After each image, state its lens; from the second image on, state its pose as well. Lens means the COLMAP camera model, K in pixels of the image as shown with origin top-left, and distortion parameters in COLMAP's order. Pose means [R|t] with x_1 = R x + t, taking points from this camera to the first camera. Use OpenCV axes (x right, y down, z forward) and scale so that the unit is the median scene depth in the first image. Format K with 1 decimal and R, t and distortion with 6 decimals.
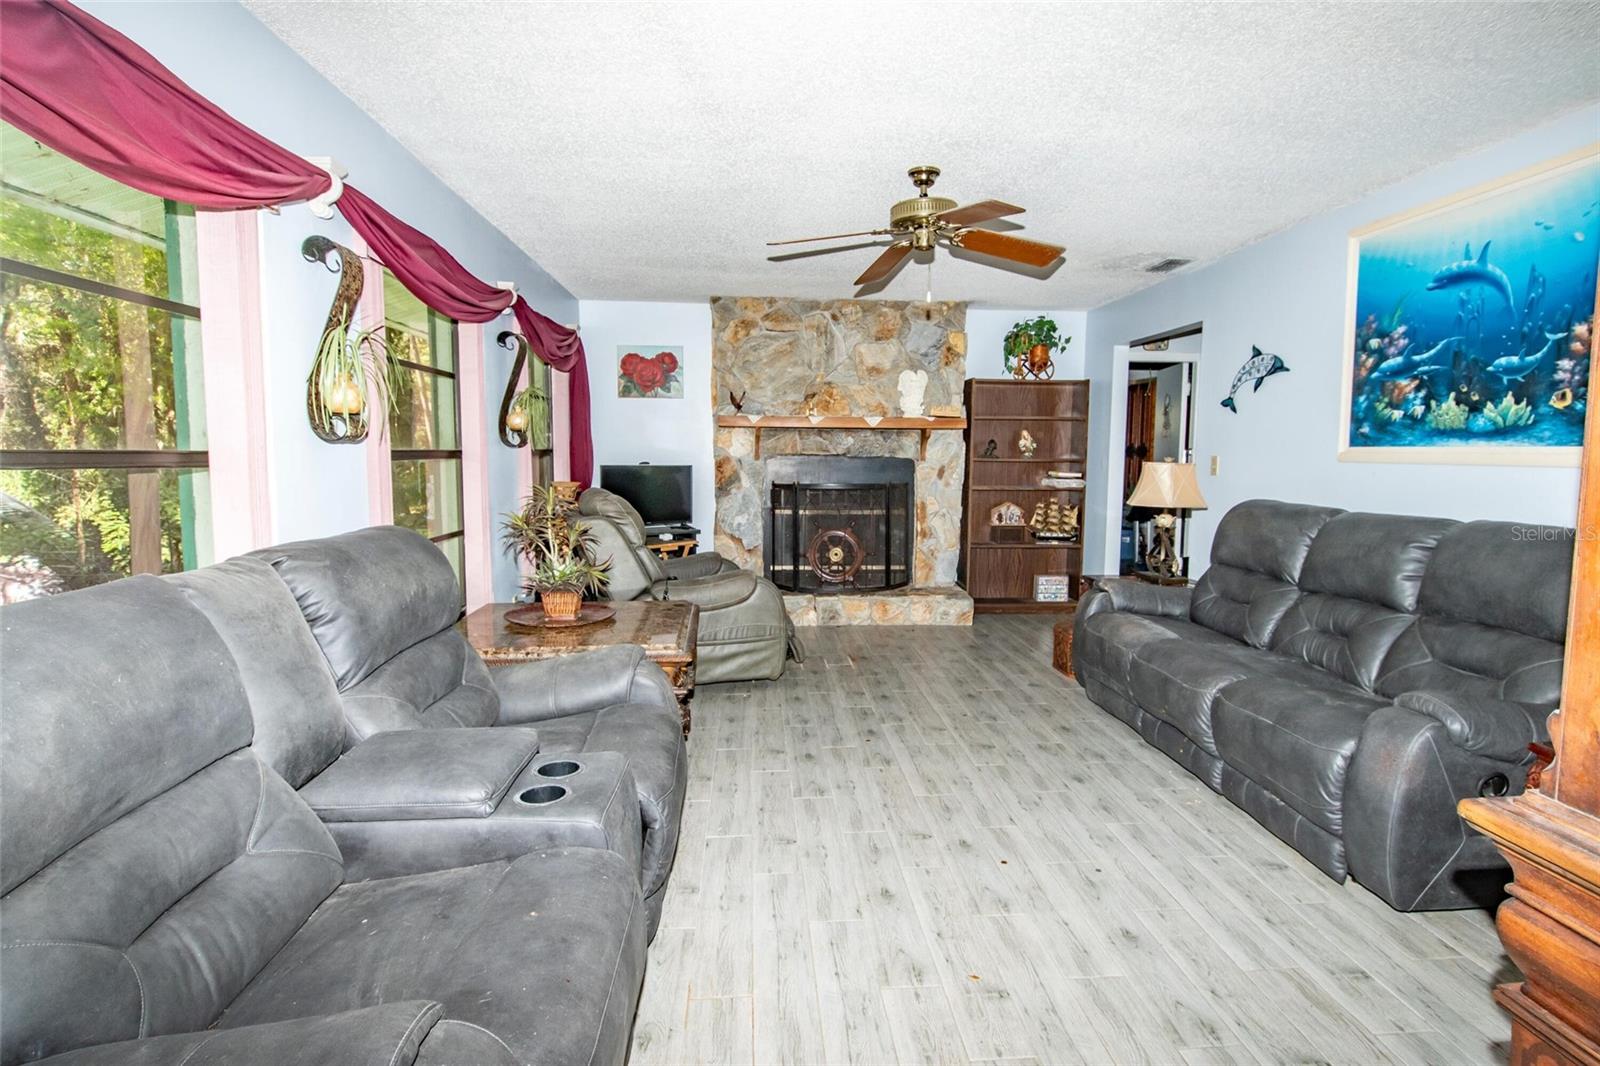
lens RADIAL K [[838.3, 0, 816.5], [0, 838.3, 527.6], [0, 0, 1]] dist [0.006915, -0.020736]
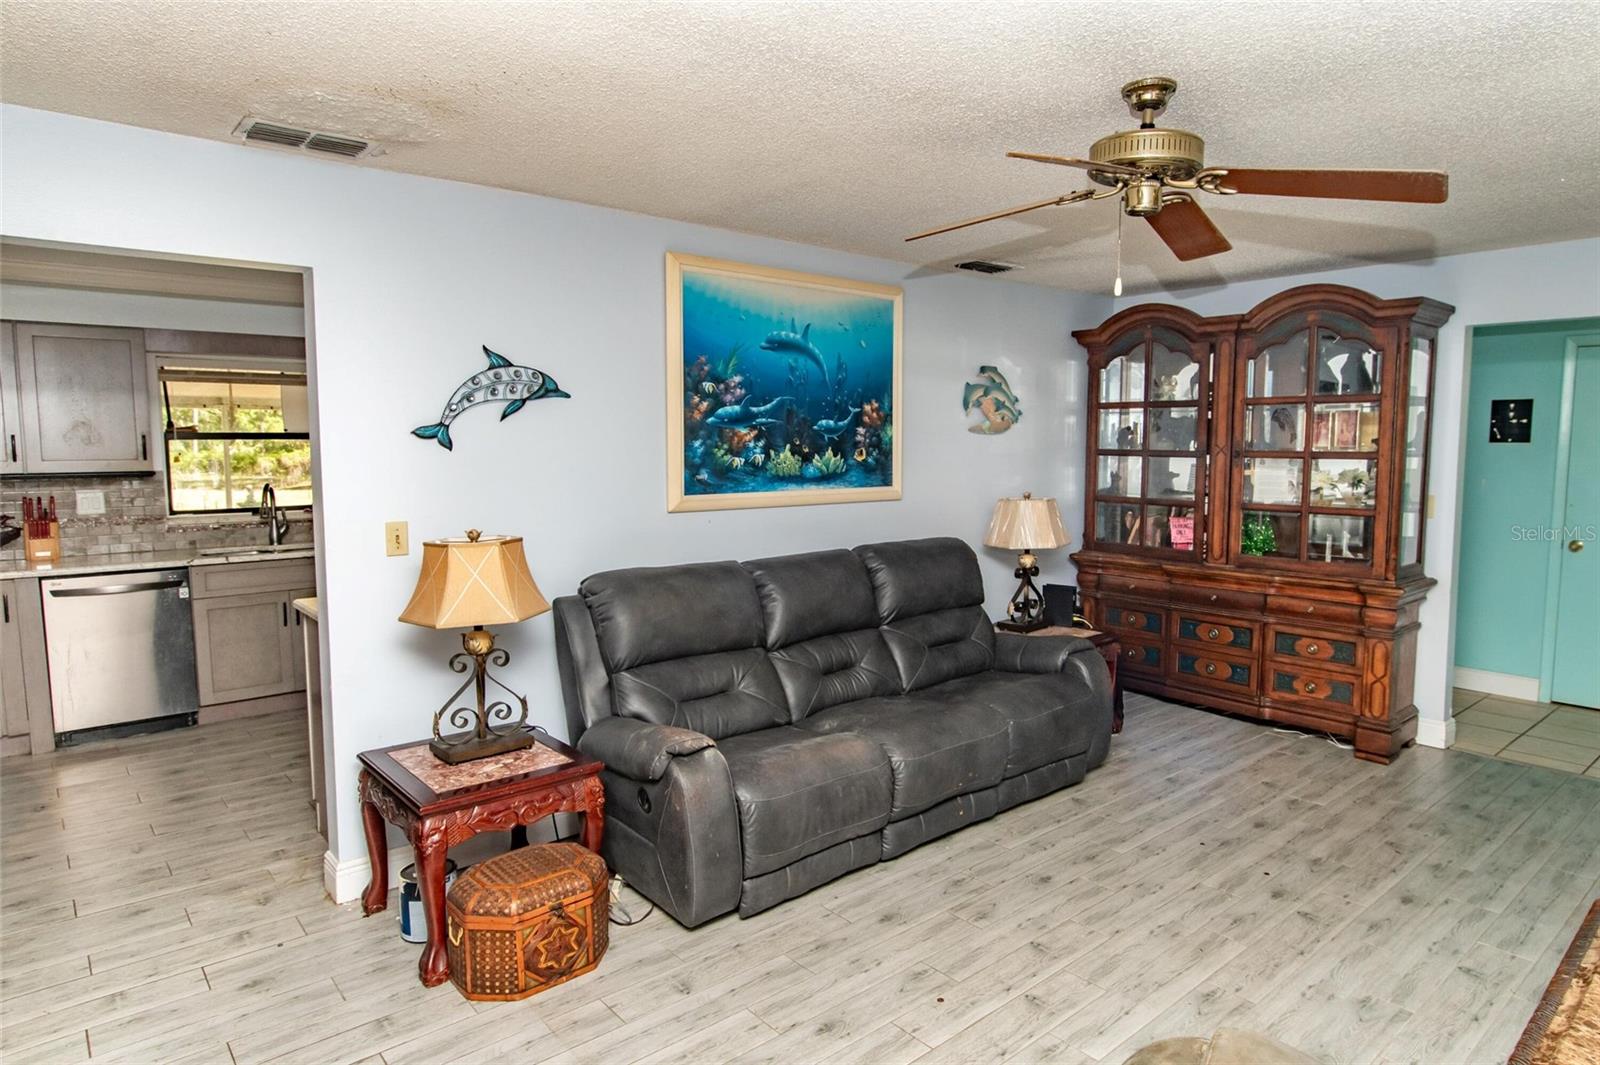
lens RADIAL K [[936.9, 0, 835.3], [0, 936.9, 527.8], [0, 0, 1]] dist [-0.001571, -0.001024]
pose [[-0.597759, -0.078477, 0.797826, -0.307991], [0.070208, 0.986249, 0.149613, -0.225355], [-0.798596, 0.145446, -0.584029, 1.636217]]
